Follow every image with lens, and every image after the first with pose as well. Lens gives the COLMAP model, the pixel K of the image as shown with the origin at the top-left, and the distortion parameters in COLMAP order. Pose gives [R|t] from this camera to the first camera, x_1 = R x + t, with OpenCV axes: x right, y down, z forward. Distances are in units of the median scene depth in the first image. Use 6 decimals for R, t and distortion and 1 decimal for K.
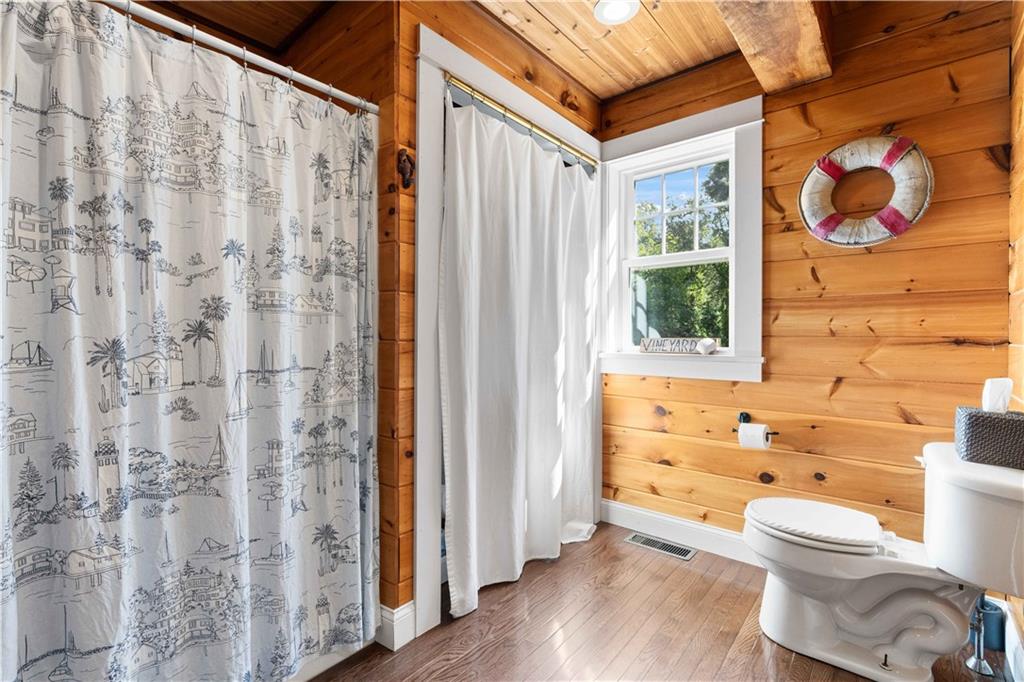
lens RADIAL K [[460.0, 0, 512.0], [0, 460.0, 341.0], [0, 0, 1]] dist [-0.000392, 0.000199]
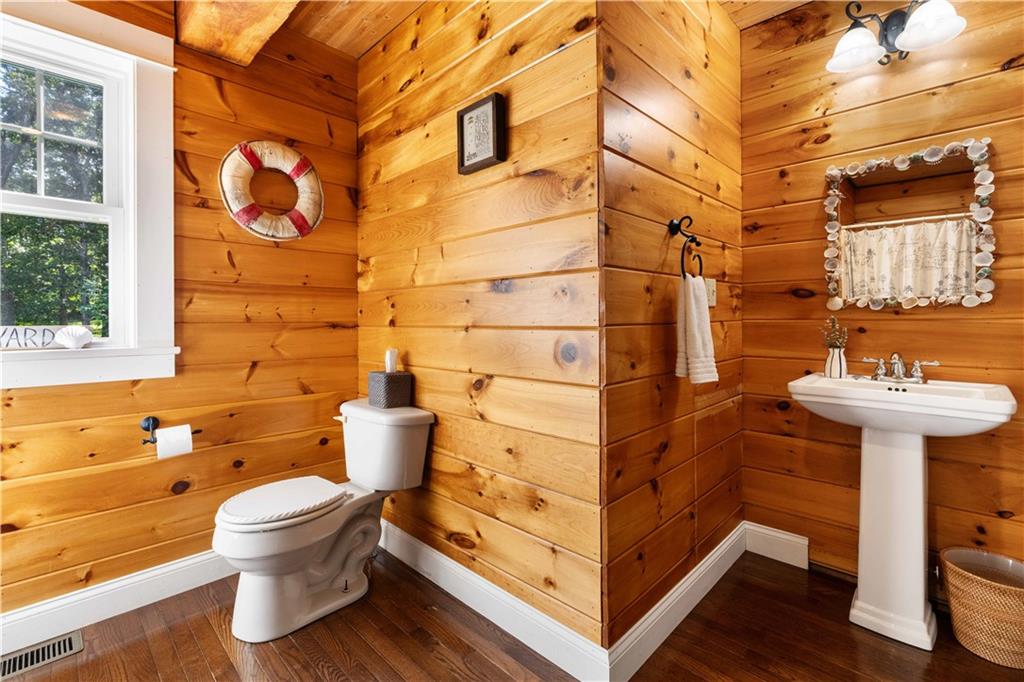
lens RADIAL K [[462.4, 0, 514.0], [0, 462.4, 323.5], [0, 0, 1]] dist [-0.000109, 0.000335]
pose [[0.076045, -0.004983, 0.997092, -0.280870], [0.016292, 0.999860, 0.003754, -0.001391], [-0.996971, 0.015959, 0.076116, 0.330789]]
